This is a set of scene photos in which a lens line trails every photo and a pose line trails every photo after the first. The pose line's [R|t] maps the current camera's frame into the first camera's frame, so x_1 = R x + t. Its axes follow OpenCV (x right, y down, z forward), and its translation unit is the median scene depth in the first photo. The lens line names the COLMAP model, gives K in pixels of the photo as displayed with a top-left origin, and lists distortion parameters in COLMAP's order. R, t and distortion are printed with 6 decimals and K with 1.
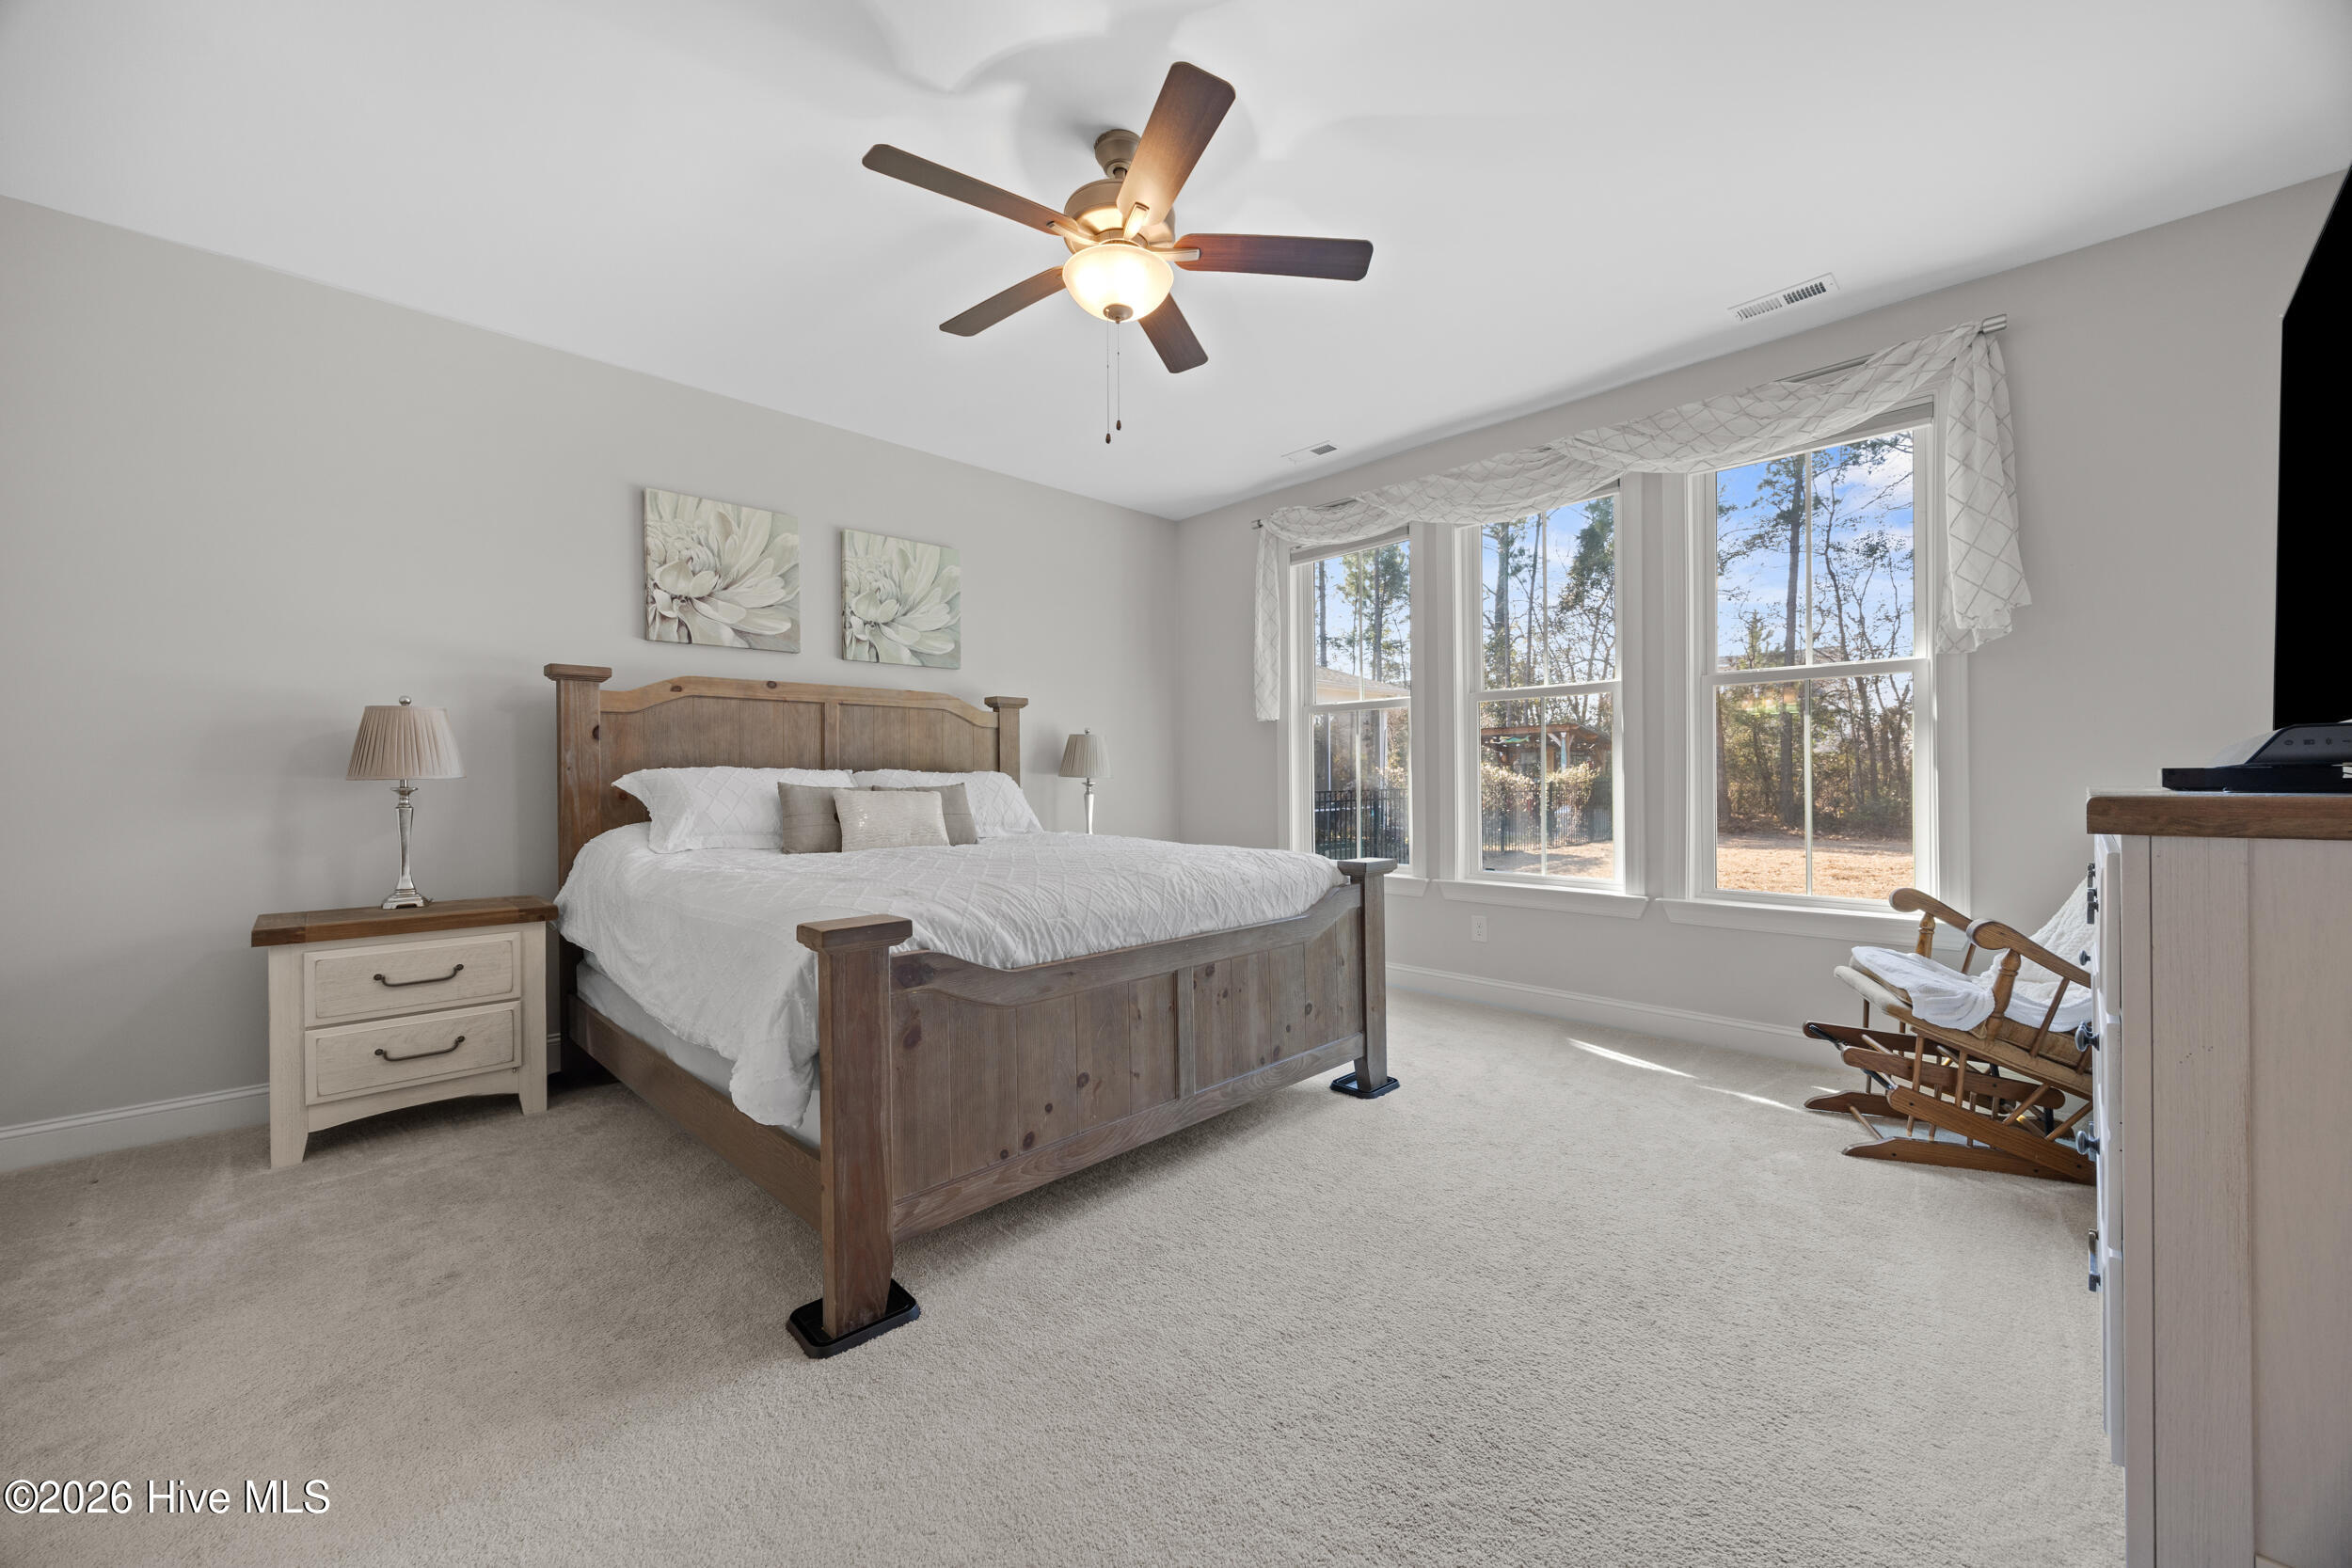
lens RADIAL K [[906.6, 0, 1180.8], [0, 906.6, 780.5], [0, 0, 1]] dist [0.000936, -0.000080]
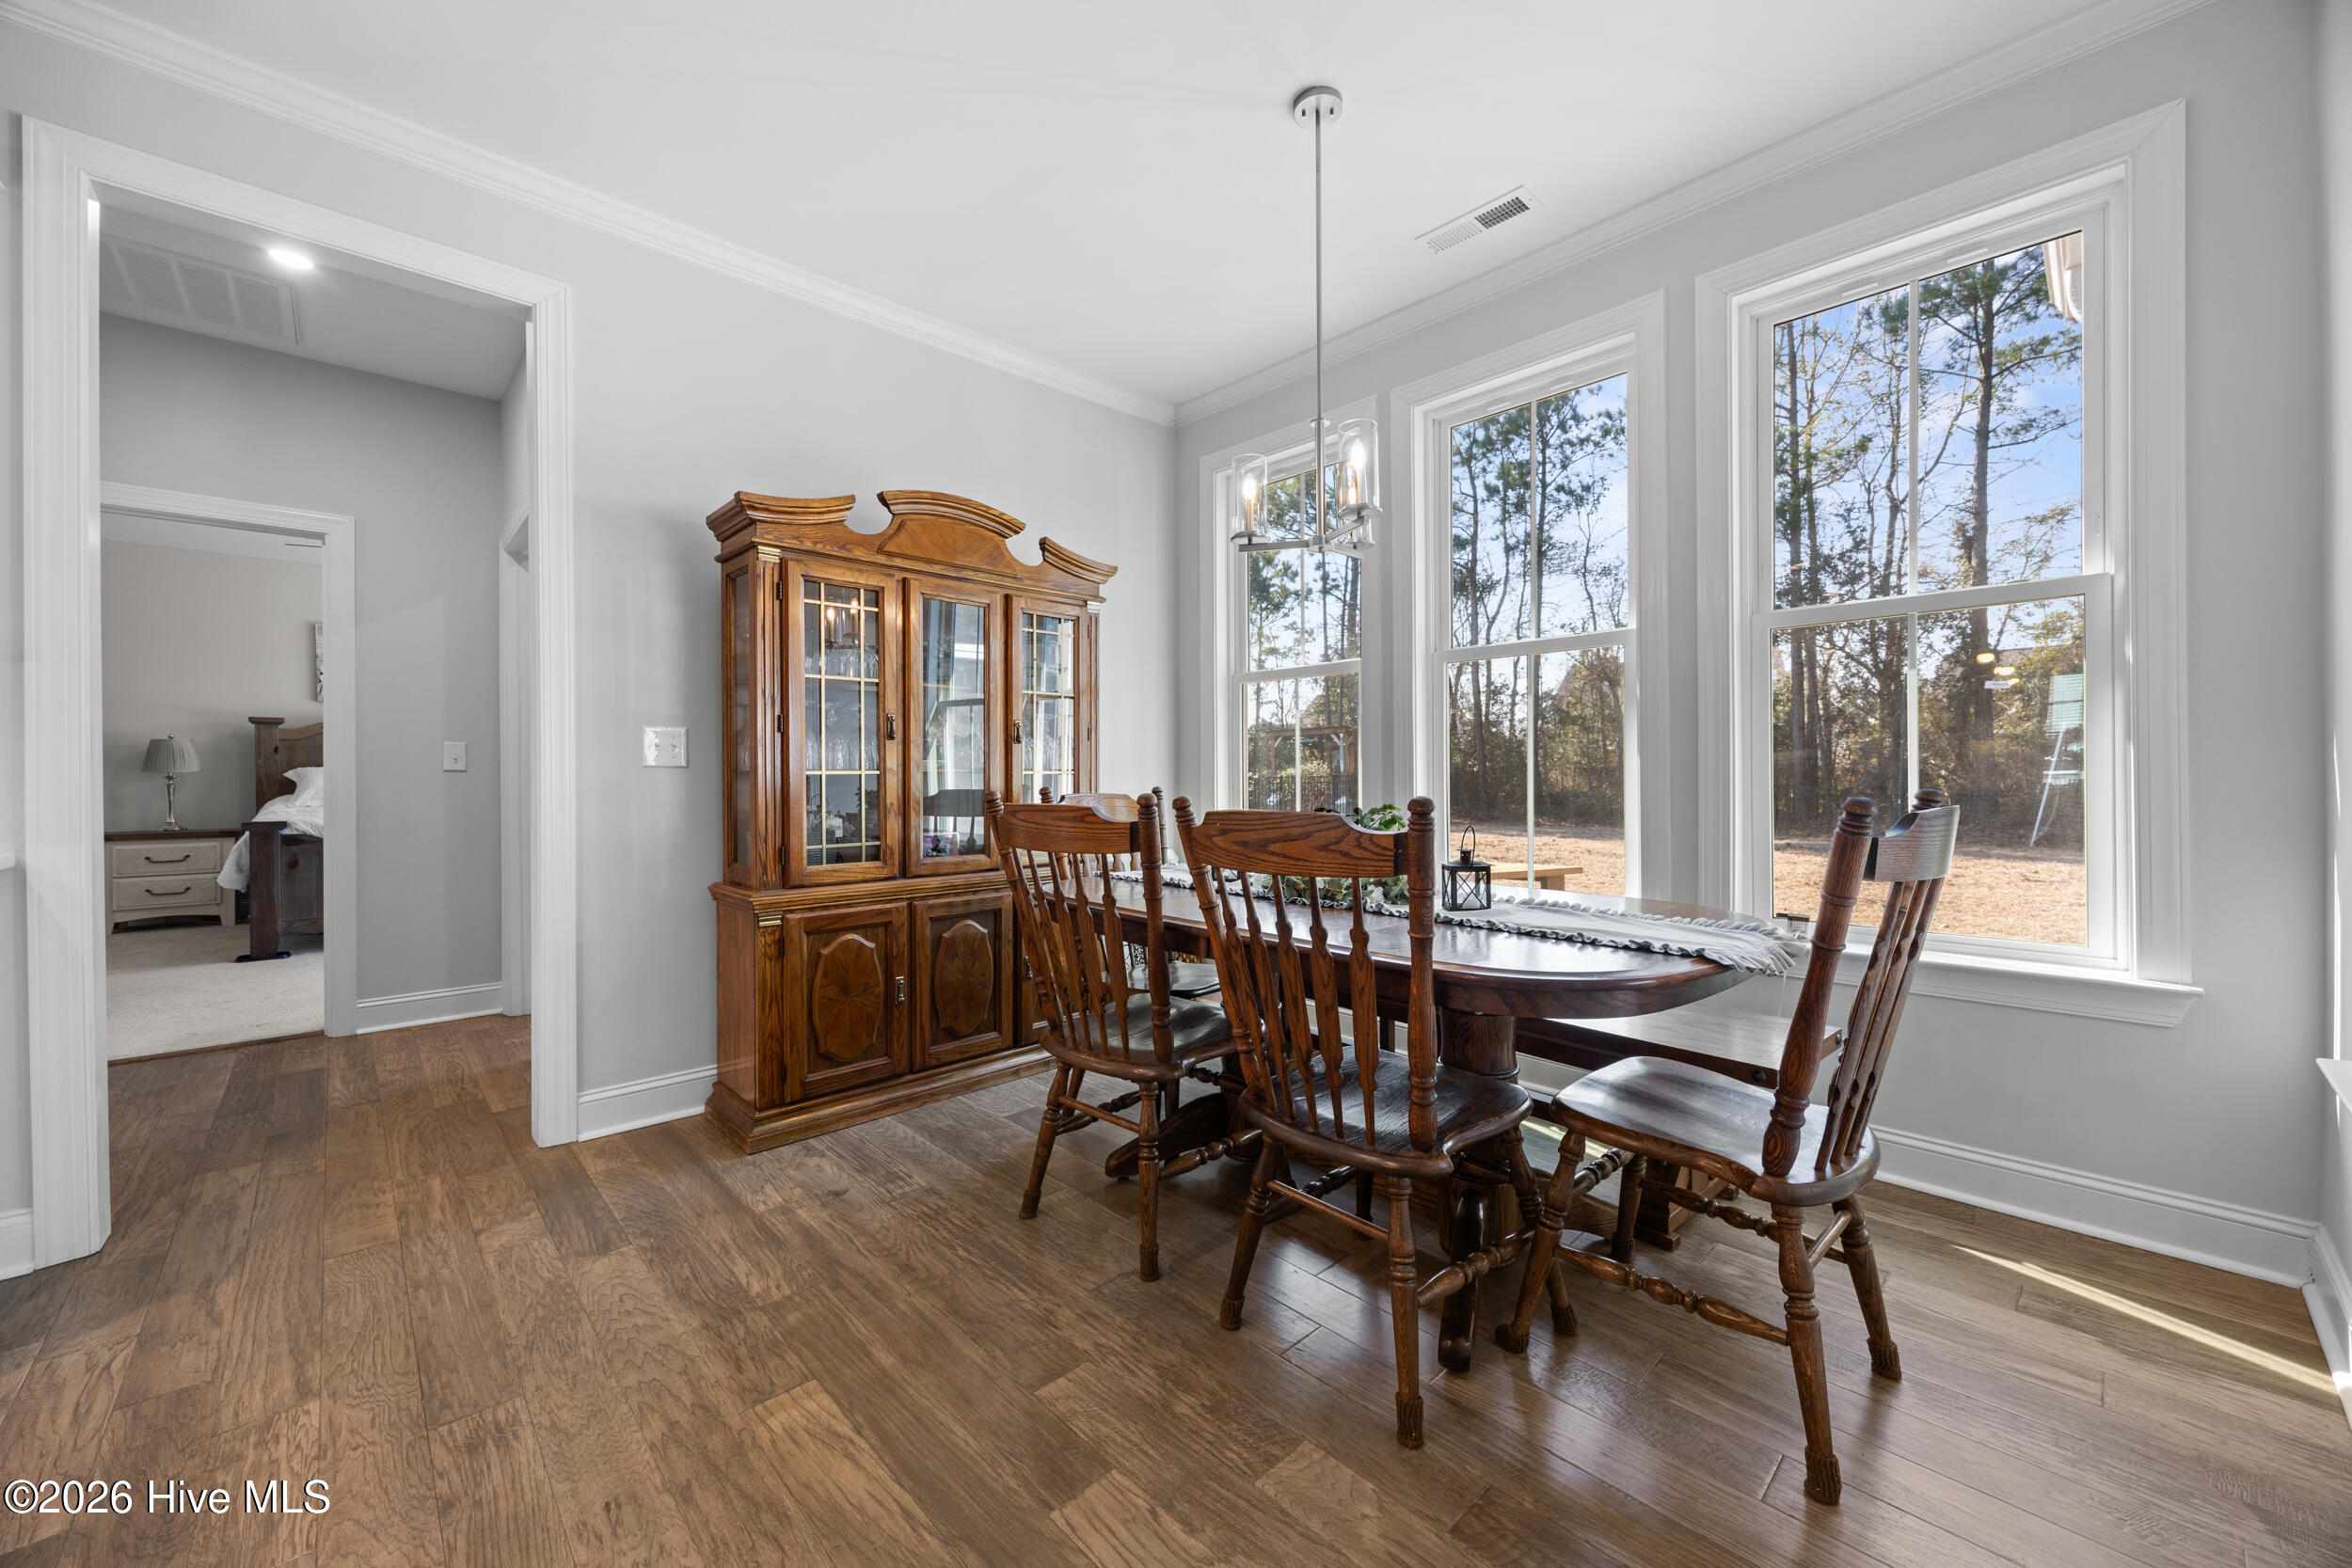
lens RADIAL K [[906.6, 0, 1166.3], [0, 906.6, 784.7], [0, 0, 1]] dist [0.000936, -0.000080]
pose [[0.999545, -0.000018, -0.030178, 1.434674], [0.000270, 0.999965, 0.008350, 0.009687], [0.030177, -0.008354, 0.999510, -0.992008]]
